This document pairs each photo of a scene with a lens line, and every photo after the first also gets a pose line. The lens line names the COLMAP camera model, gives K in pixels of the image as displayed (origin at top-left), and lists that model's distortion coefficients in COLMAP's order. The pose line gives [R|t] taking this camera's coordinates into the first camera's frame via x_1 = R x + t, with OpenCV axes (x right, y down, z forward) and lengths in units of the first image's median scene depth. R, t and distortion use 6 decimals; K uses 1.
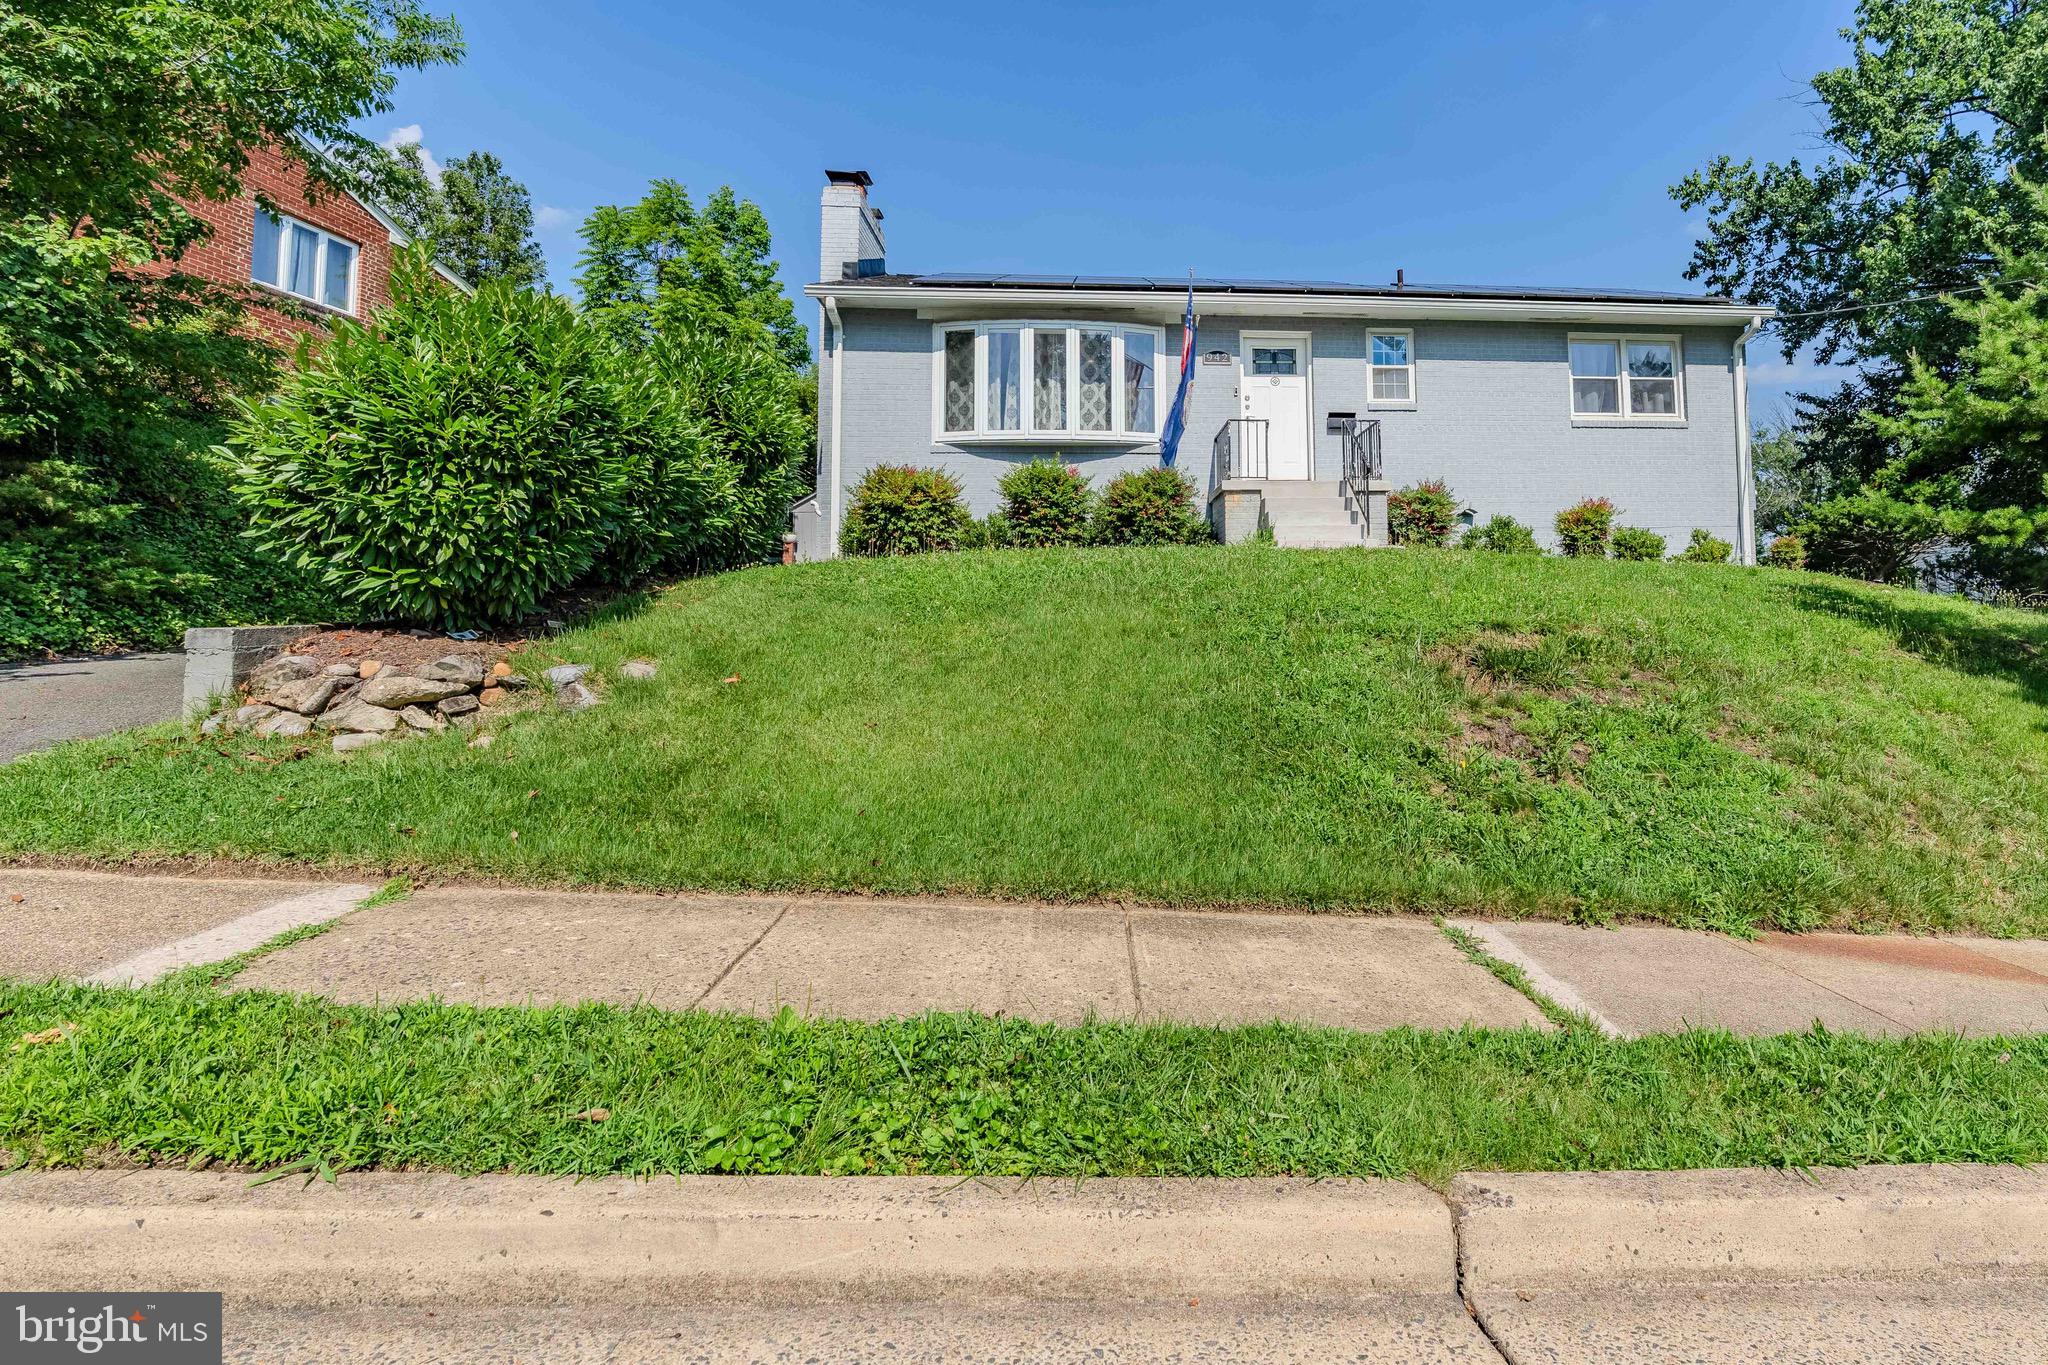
lens RADIAL K [[935.8, 0, 1062.0], [0, 935.8, 507.8], [0, 0, 1]] dist [-0.004790, -0.000764]
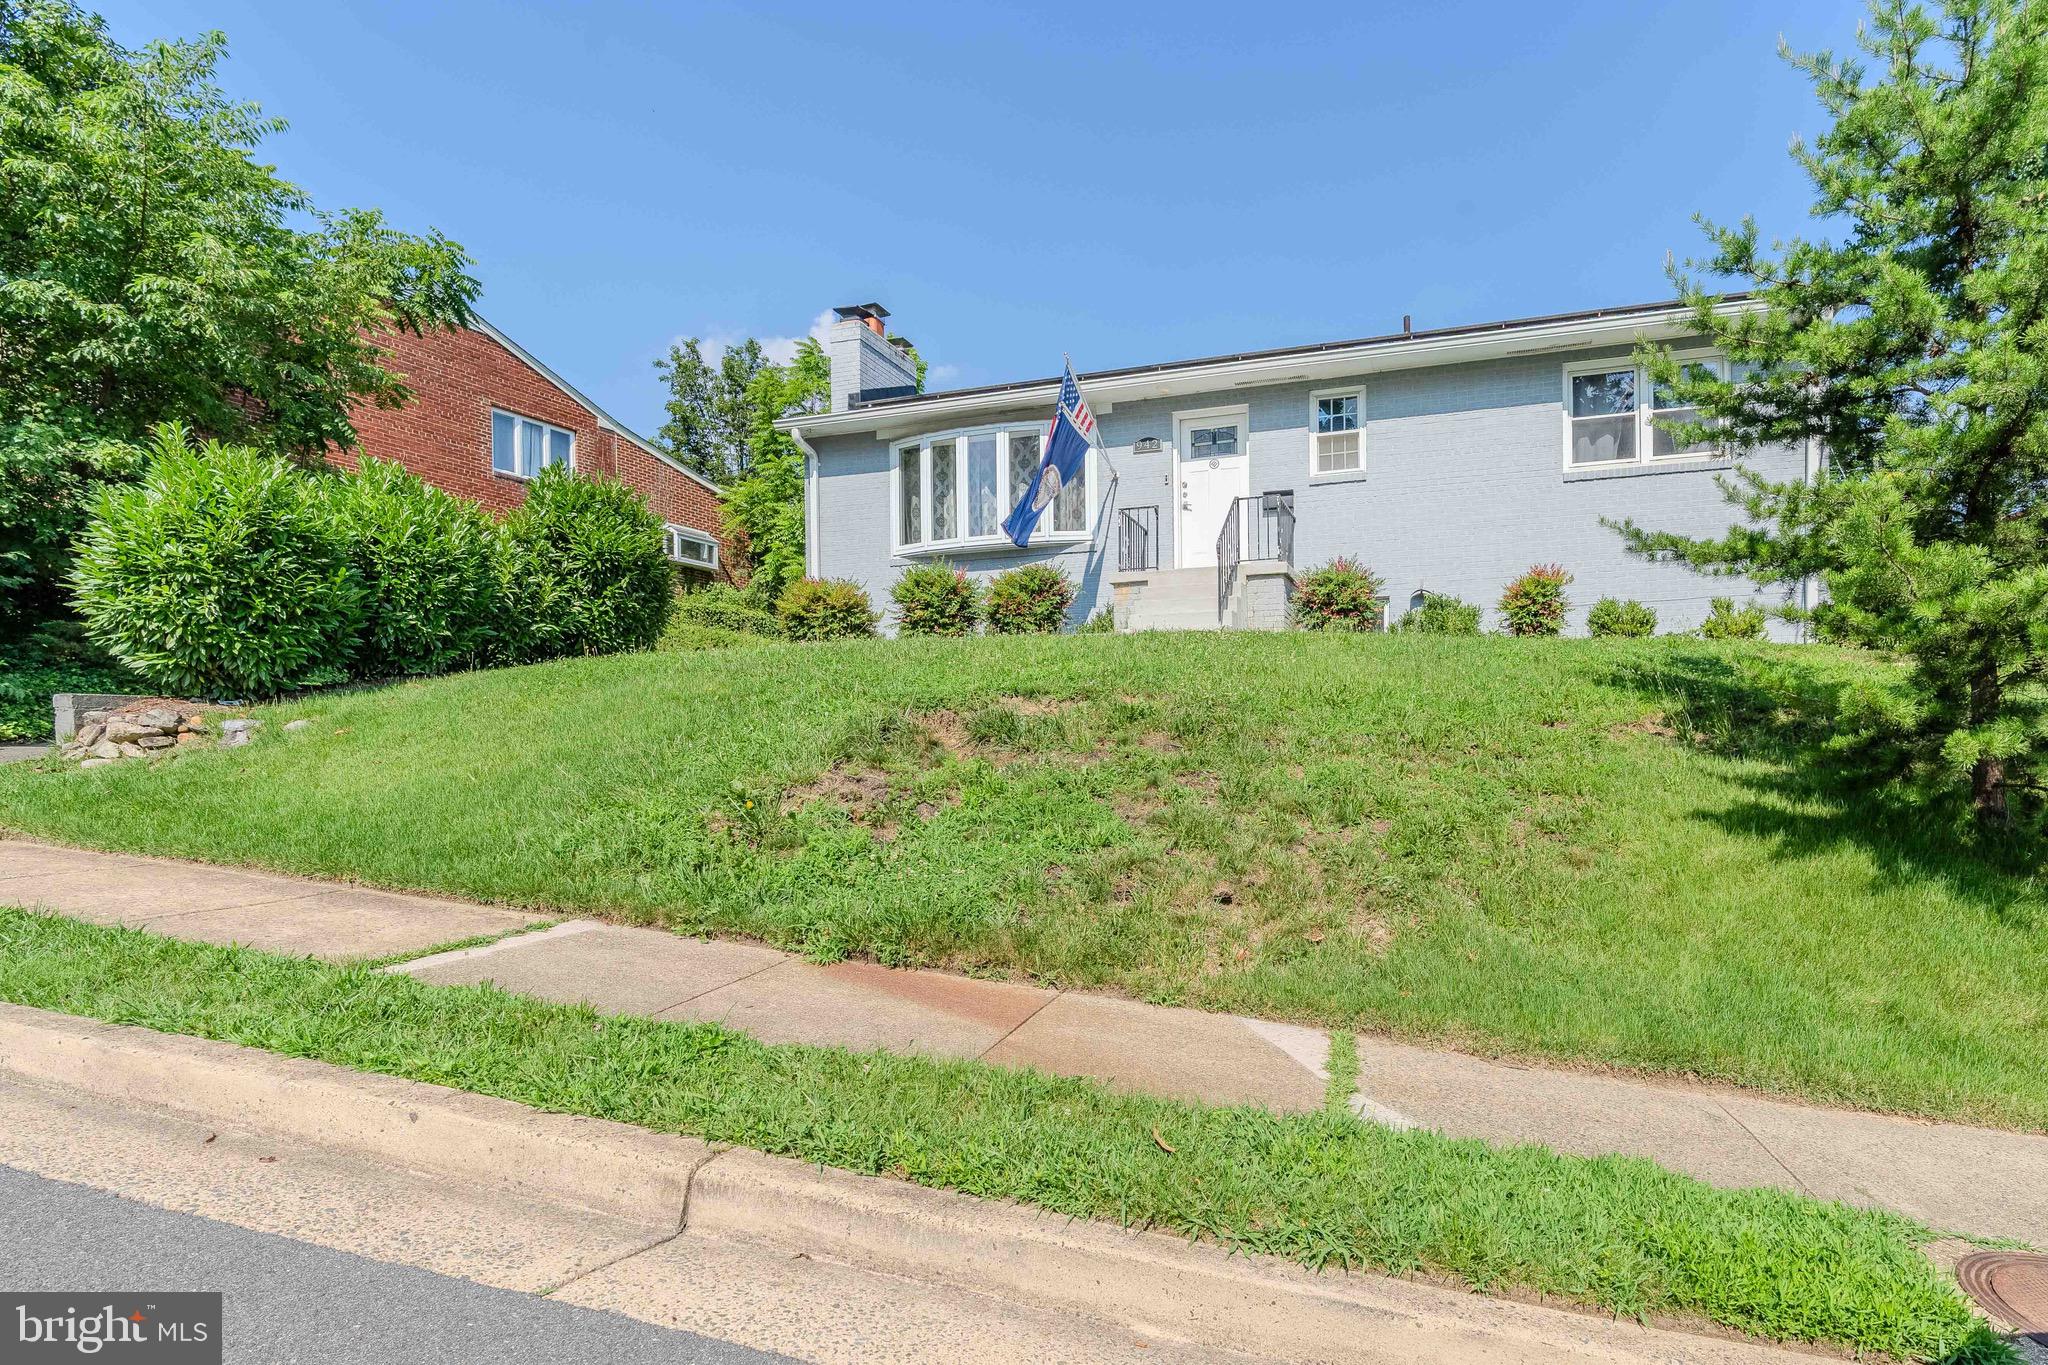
lens RADIAL K [[935.8, 0, 1019.5], [0, 935.8, 719.8], [0, 0, 1]] dist [-0.004790, -0.000764]
pose [[0.927506, -0.003993, -0.373786, 0.399494], [0.036258, 0.996189, 0.079328, 0.037073], [0.372045, -0.087130, 0.924116, 0.052024]]
